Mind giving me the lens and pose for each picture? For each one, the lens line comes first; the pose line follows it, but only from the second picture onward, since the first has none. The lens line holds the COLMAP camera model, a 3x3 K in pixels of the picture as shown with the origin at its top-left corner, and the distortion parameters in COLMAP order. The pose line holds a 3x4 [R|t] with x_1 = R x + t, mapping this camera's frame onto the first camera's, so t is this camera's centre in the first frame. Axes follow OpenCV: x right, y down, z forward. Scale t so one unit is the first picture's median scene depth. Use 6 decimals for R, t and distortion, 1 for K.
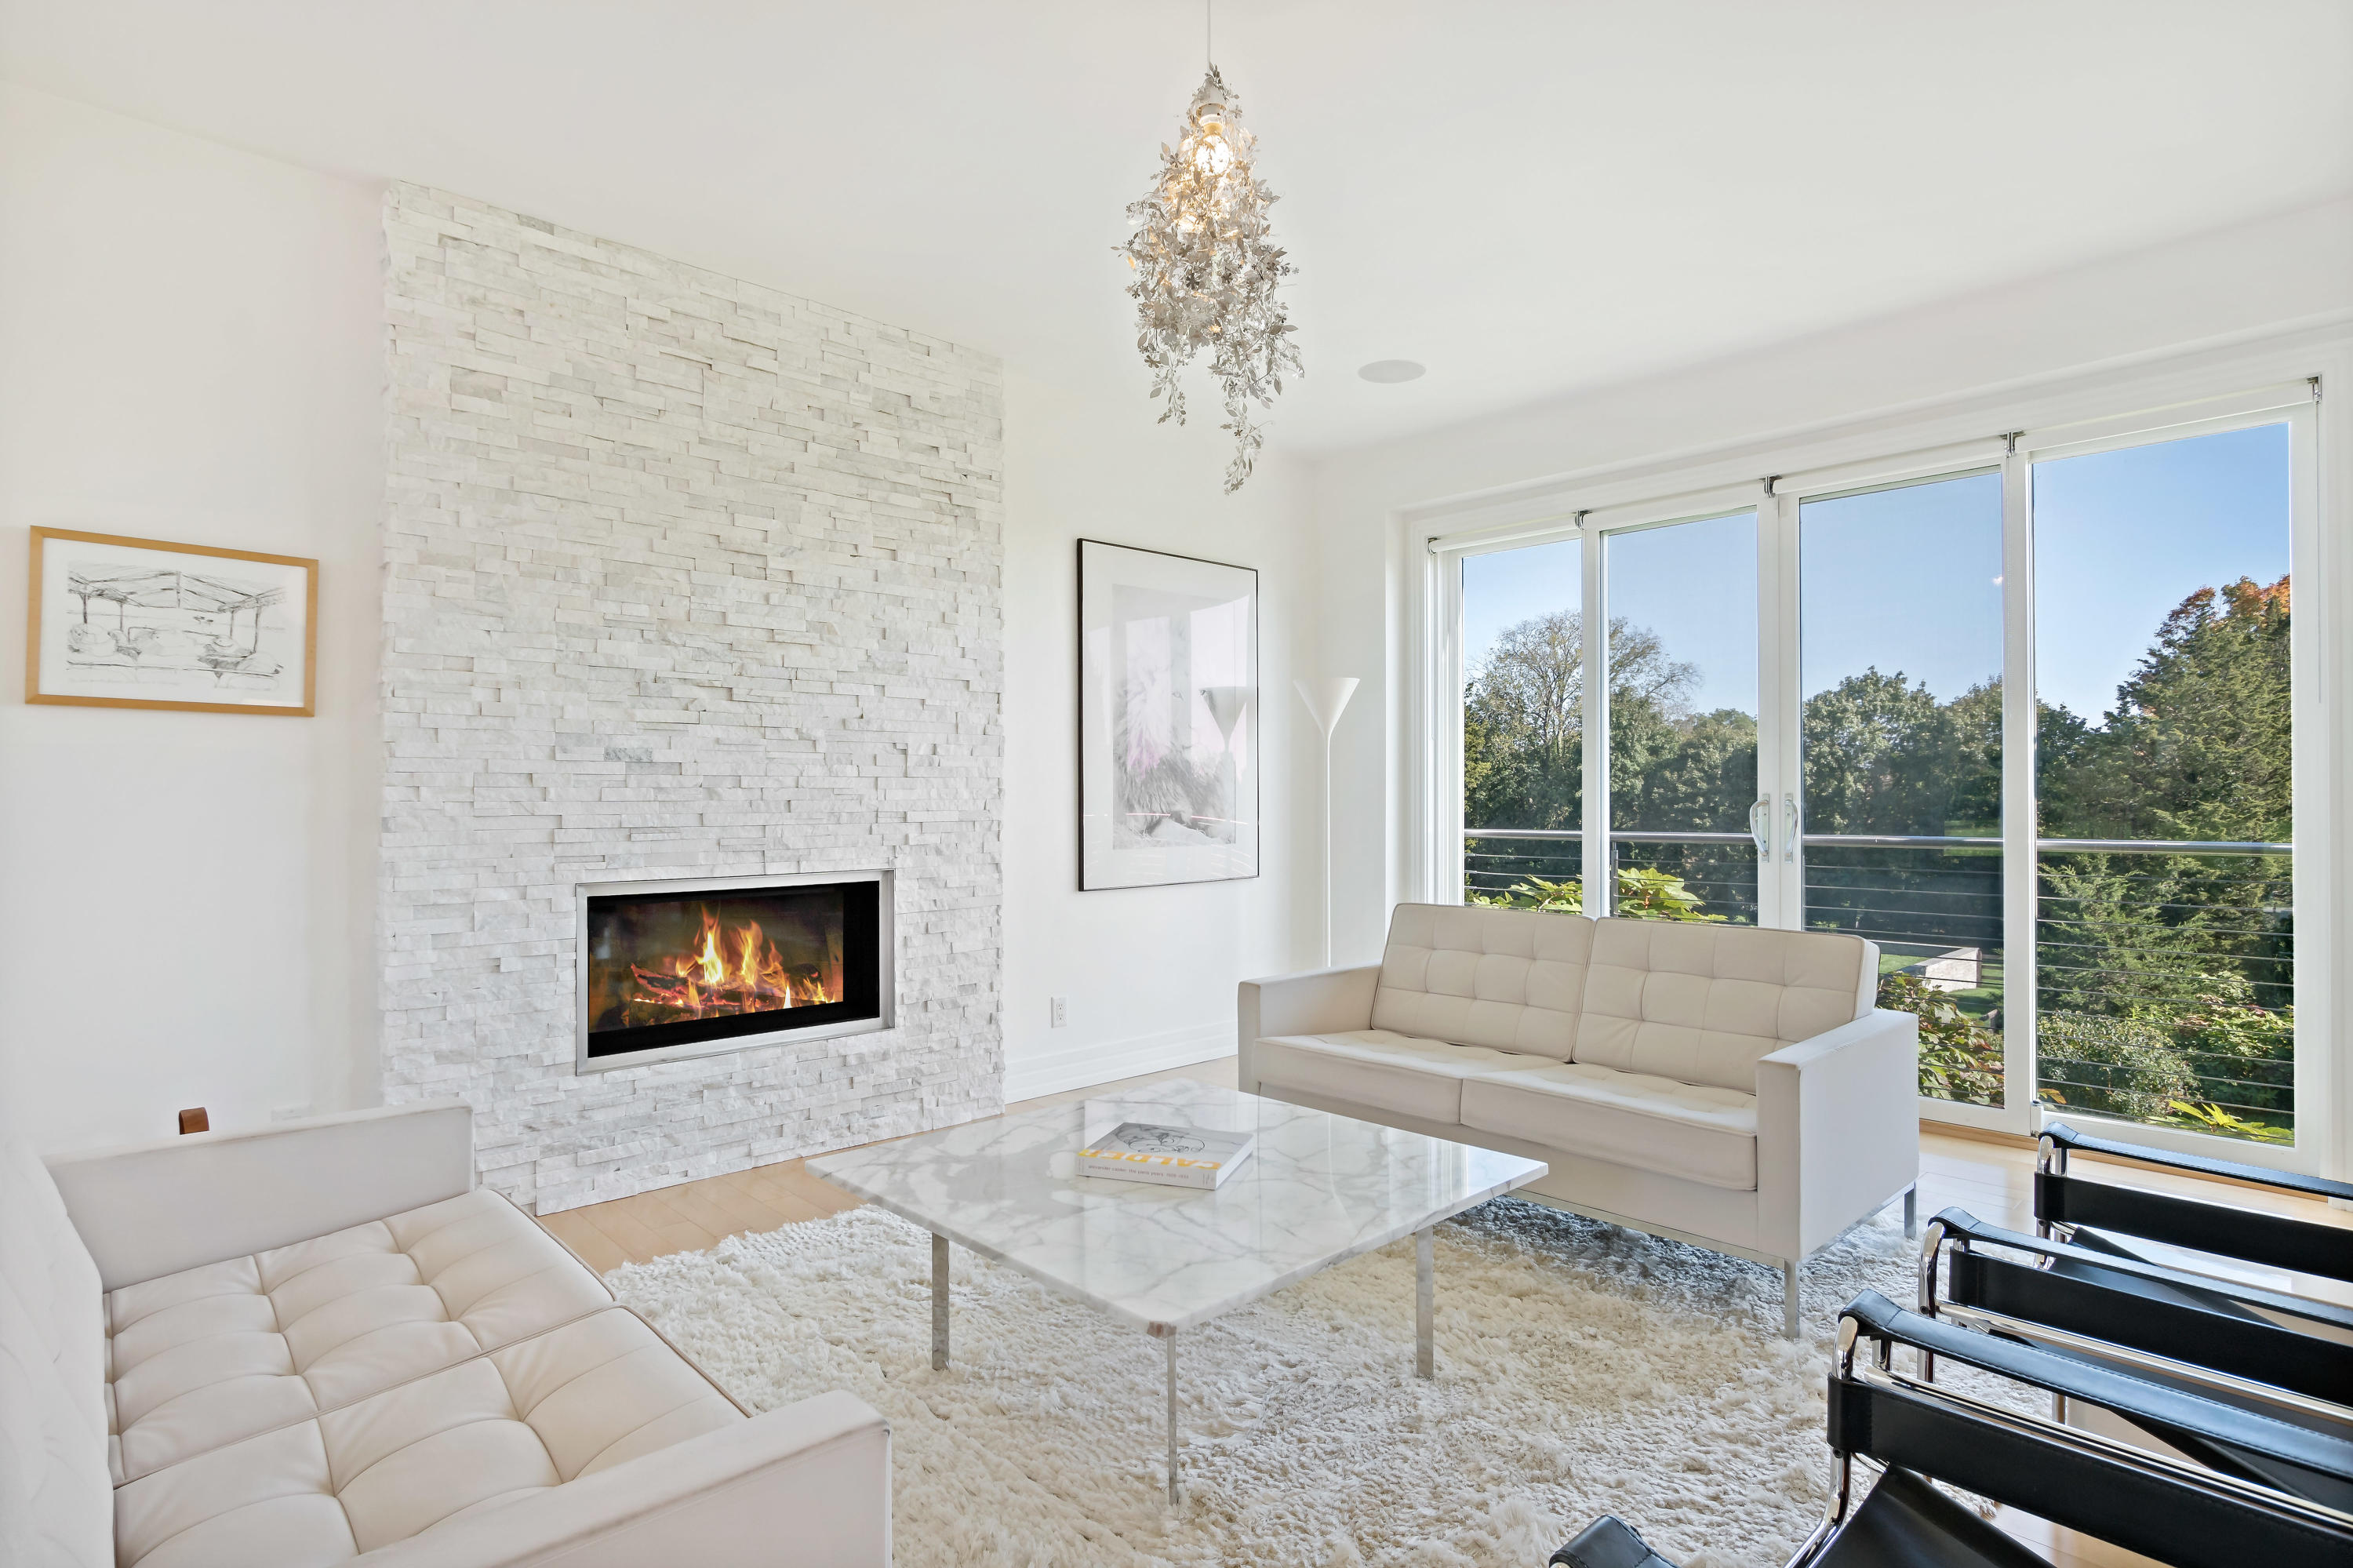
lens RADIAL K [[1228.0, 0, 1172.0], [0, 1228.0, 780.1], [0, 0, 1]] dist [-0.011892, 0.000422]
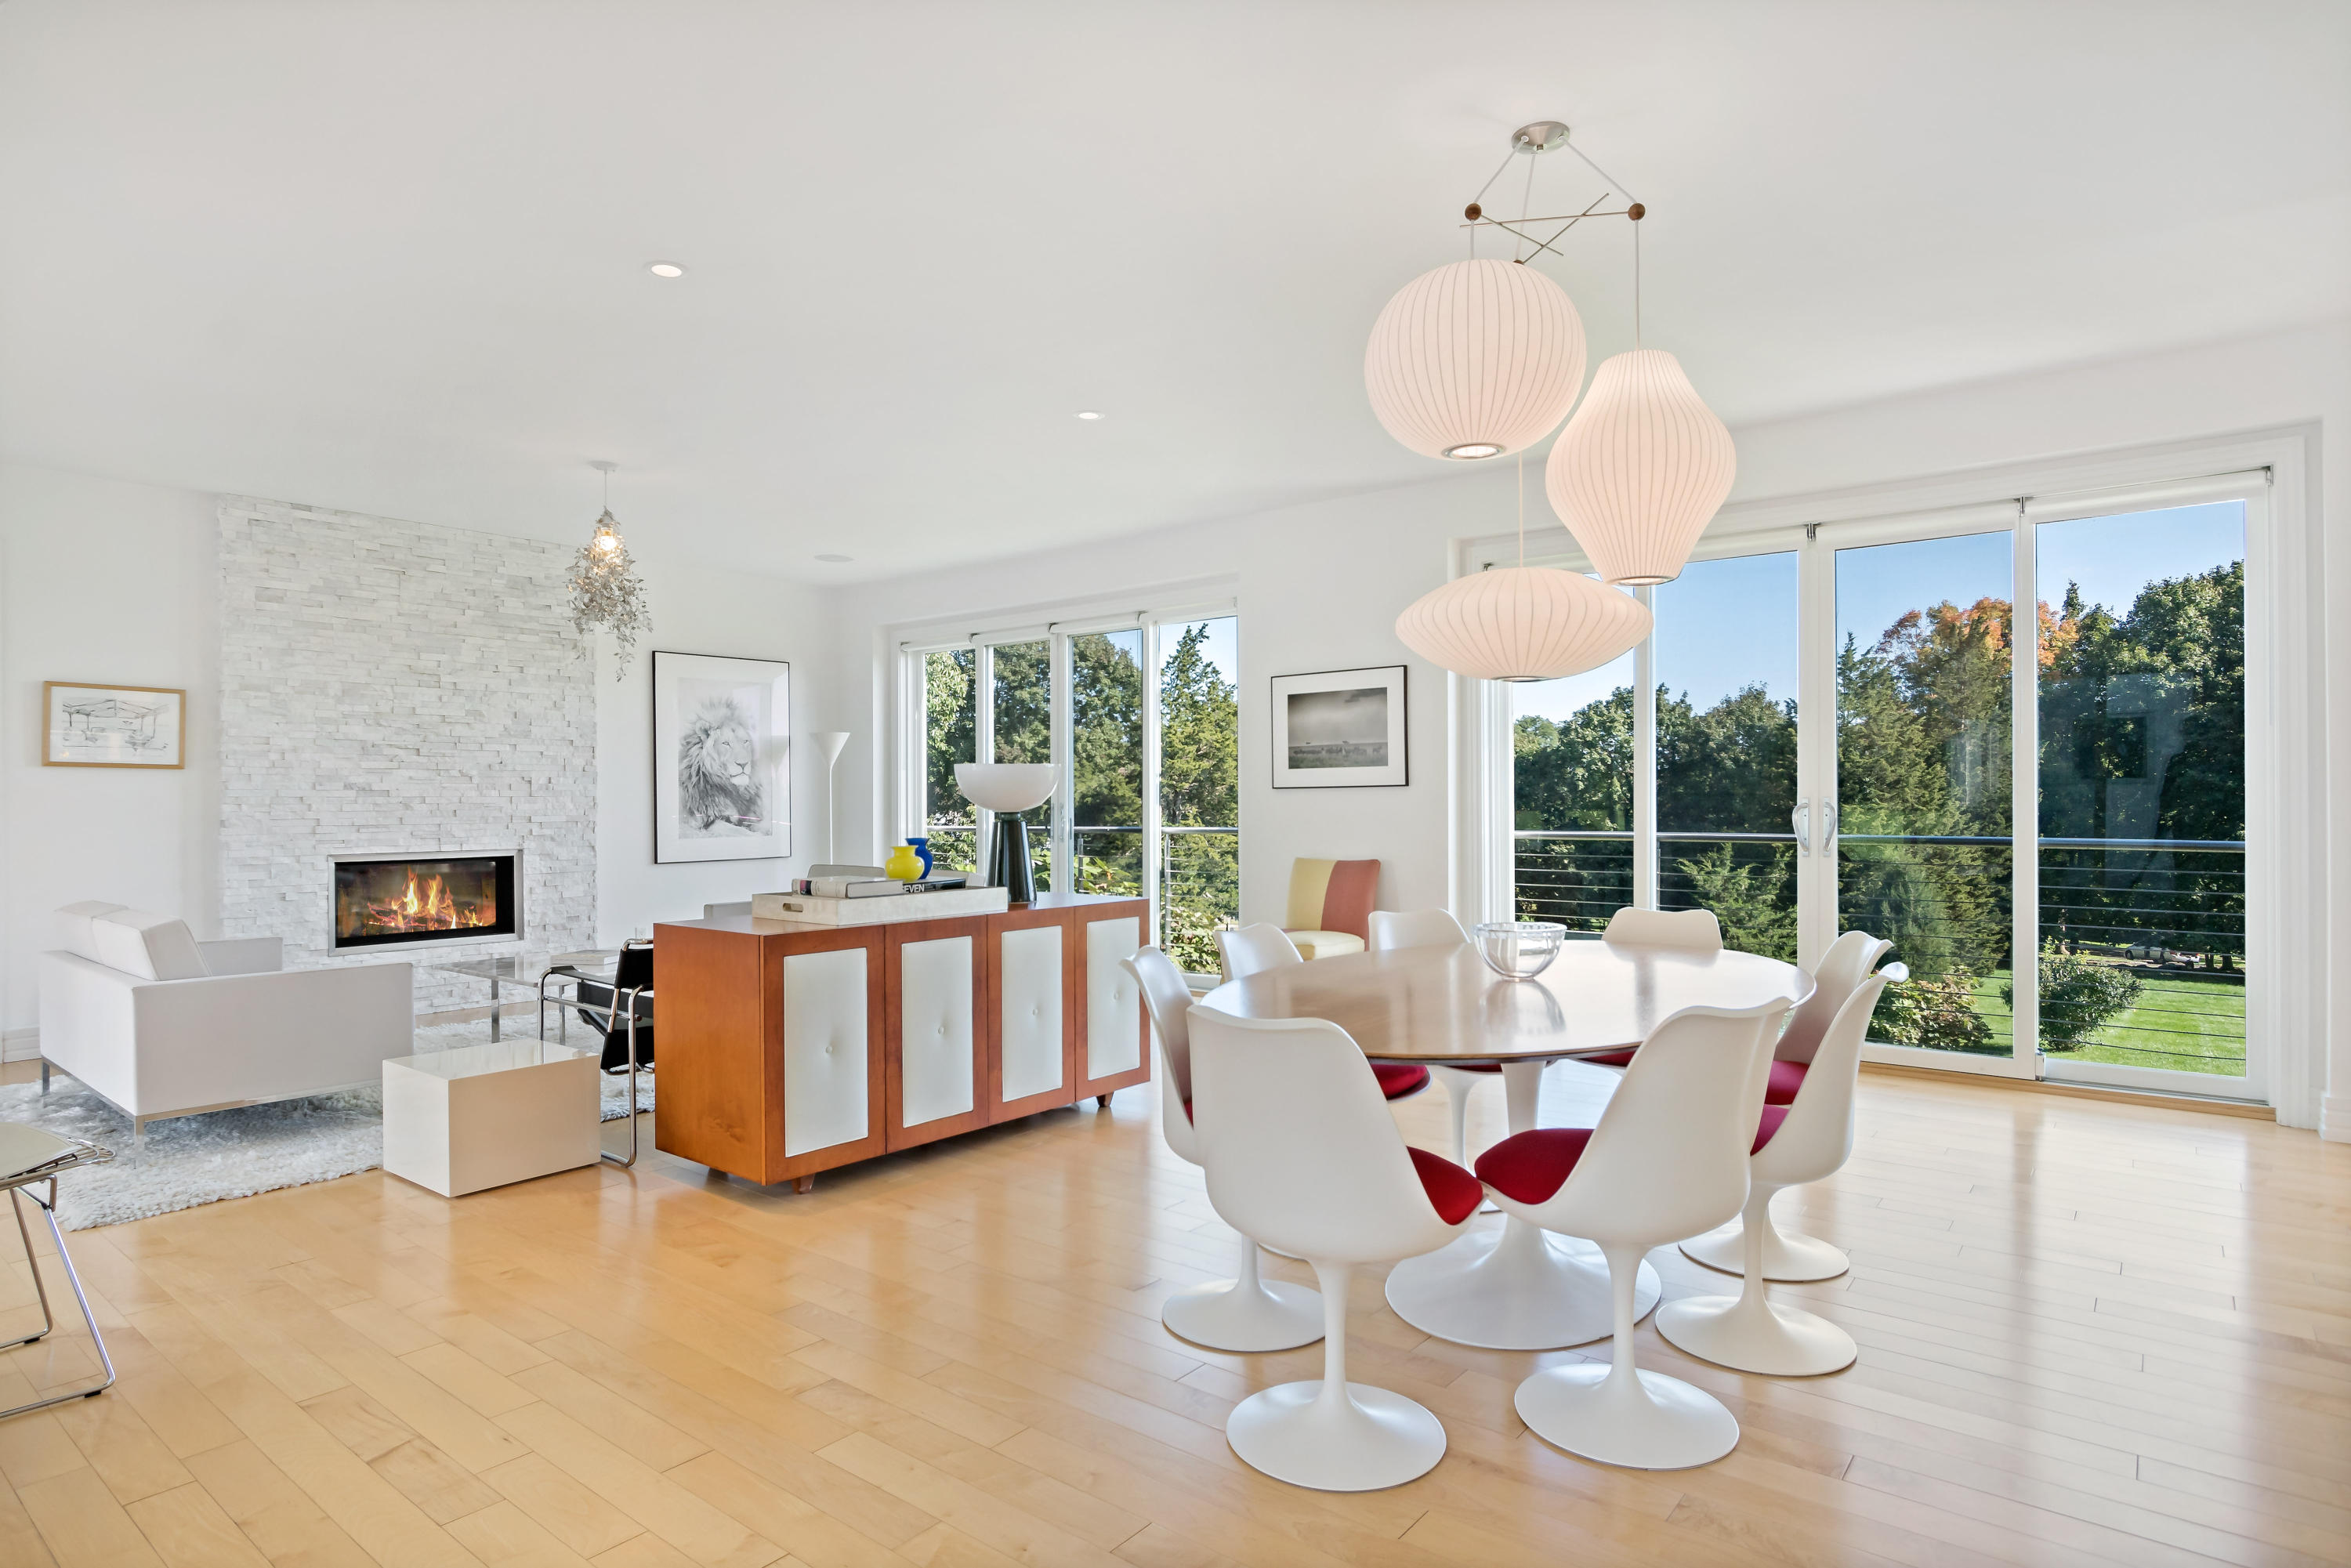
lens RADIAL K [[1288.8, 0, 1177.0], [0, 1288.8, 798.5], [0, 0, 1]] dist [-0.004169, -0.001435]
pose [[0.991073, -0.004886, 0.133228, 0.490903], [0.003675, 0.999950, 0.009333, -0.014414], [-0.133267, -0.008760, 0.991042, -1.022587]]
